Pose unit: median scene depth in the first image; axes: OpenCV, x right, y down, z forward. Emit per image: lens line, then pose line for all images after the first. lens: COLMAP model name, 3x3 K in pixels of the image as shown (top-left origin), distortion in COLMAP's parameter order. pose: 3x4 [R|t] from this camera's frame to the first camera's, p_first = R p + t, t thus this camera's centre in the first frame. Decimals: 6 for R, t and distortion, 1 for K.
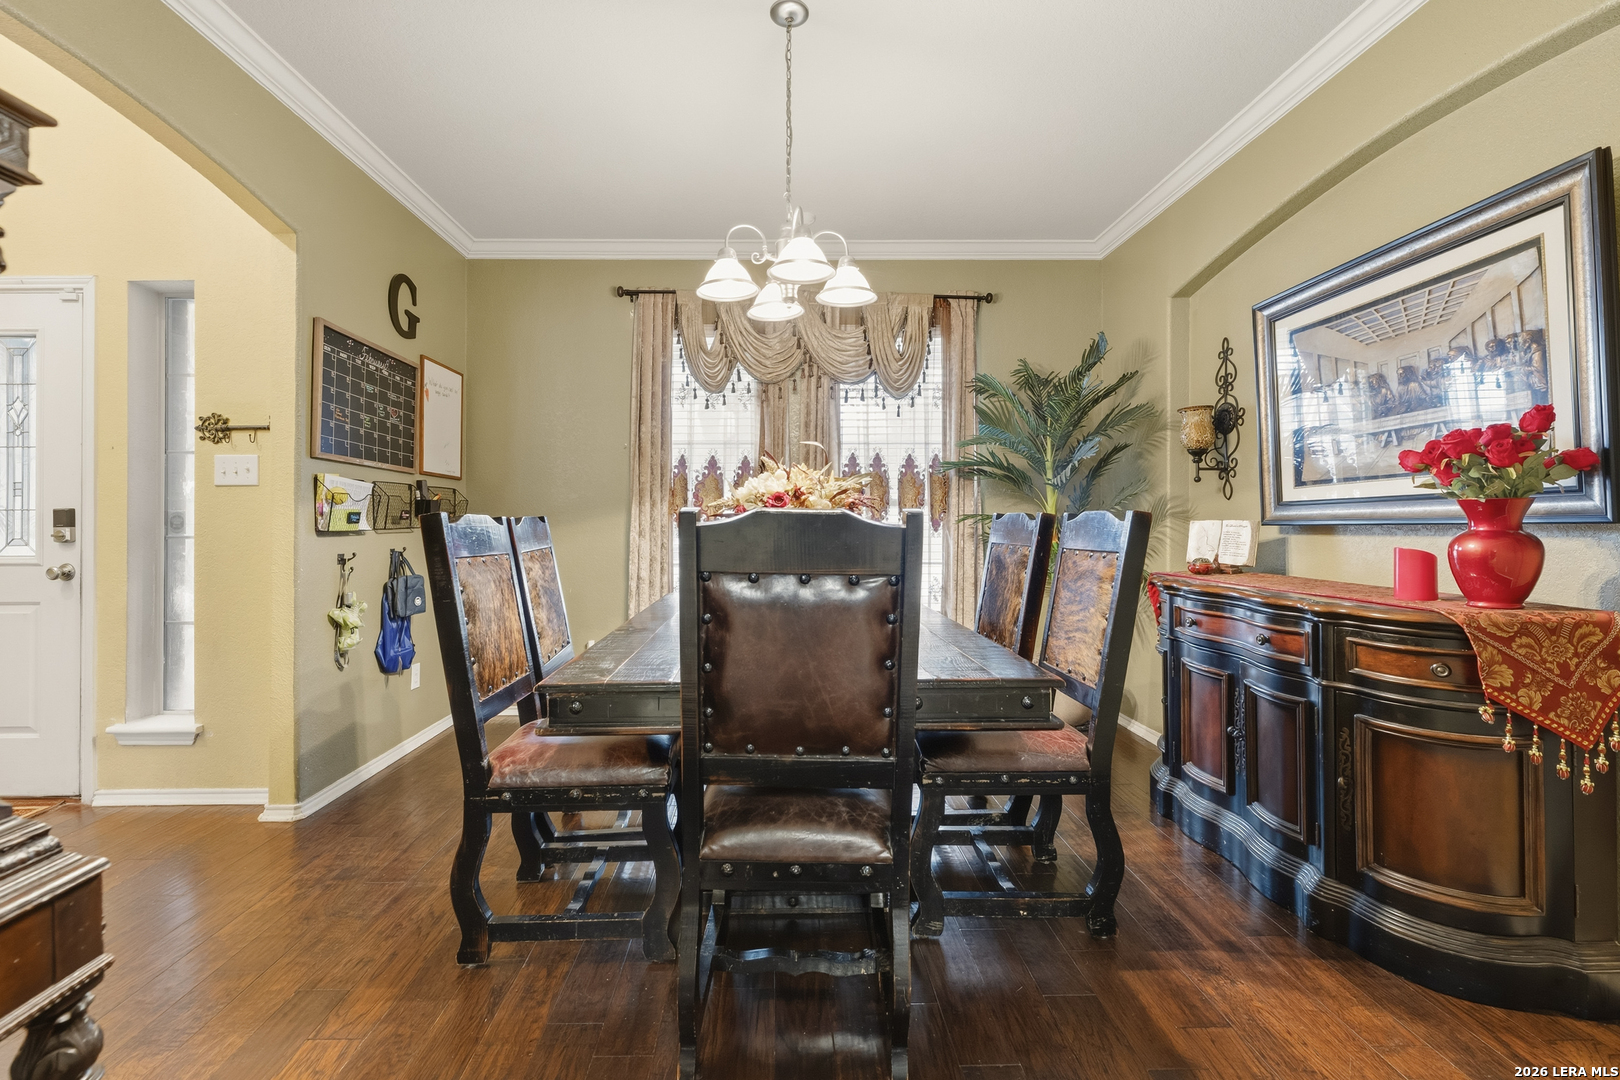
lens RADIAL K [[688.7, 0, 802.6], [0, 688.7, 535.2], [0, 0, 1]] dist [0.003900, -0.001121]
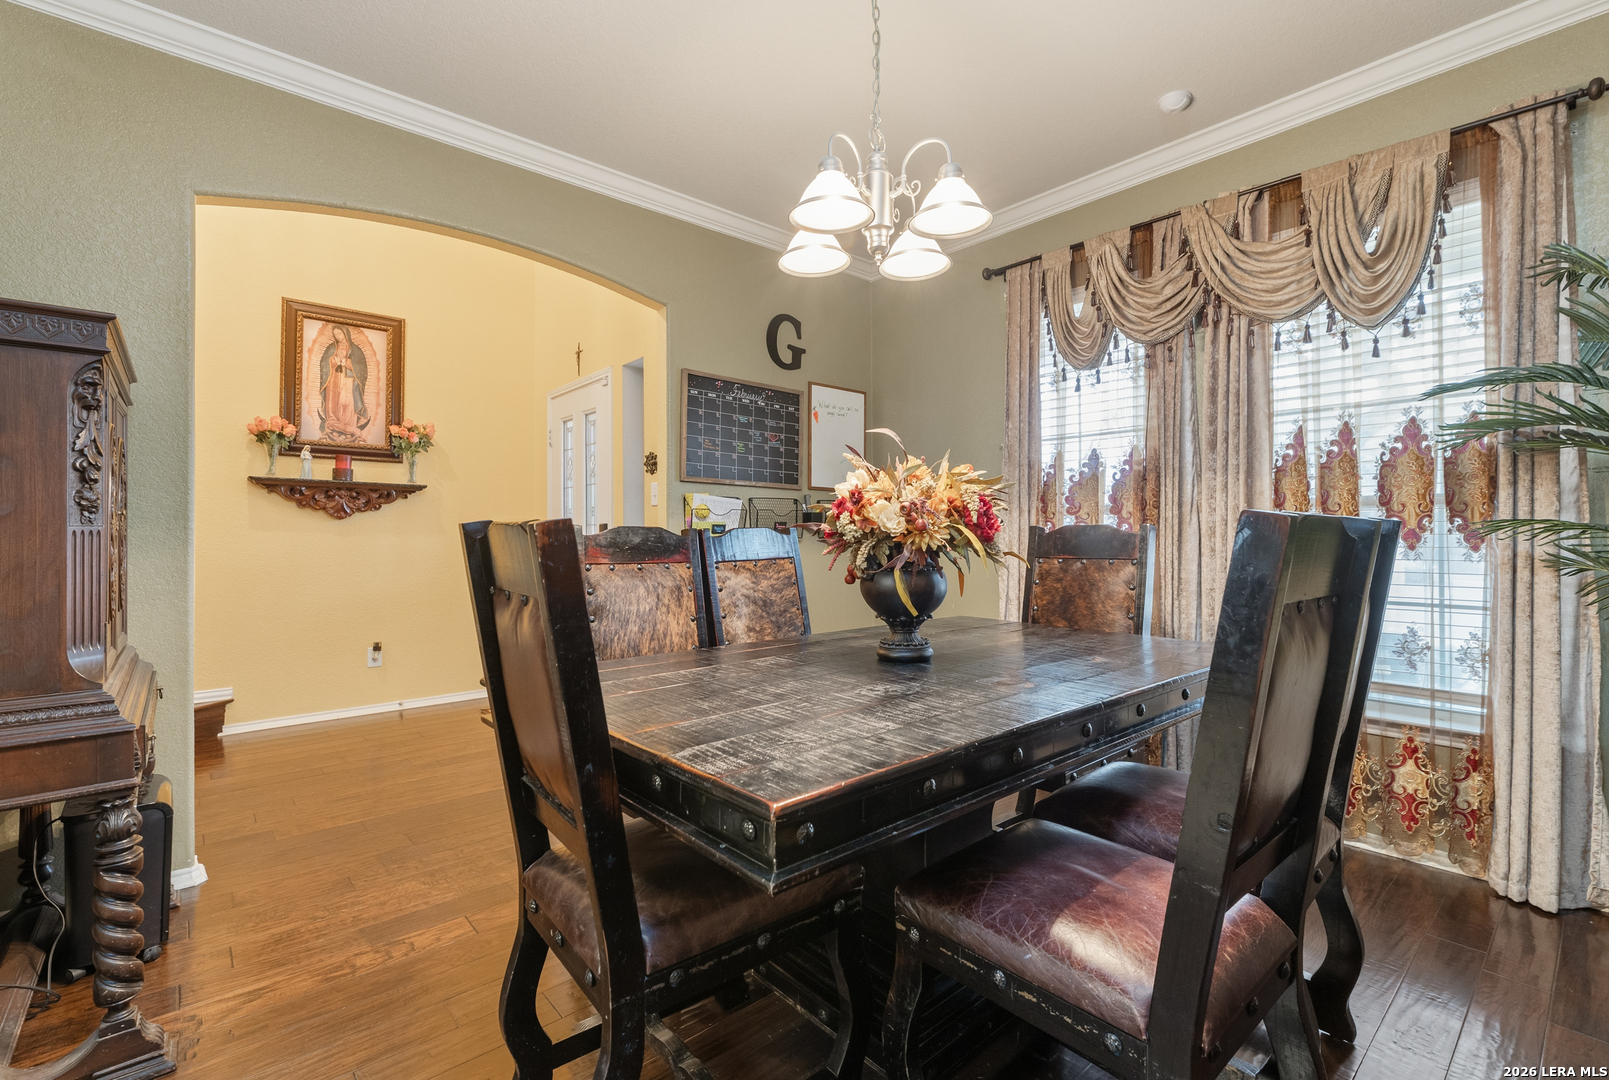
lens RADIAL K [[729.7, 0, 806.4], [0, 729.7, 537.9], [0, 0, 1]] dist [0.002301, 0.000875]
pose [[0.647044, 0.007654, -0.762414, 0.346481], [-0.016911, 0.999848, -0.004315, -0.006156], [0.762265, 0.015685, 0.647075, 0.249468]]
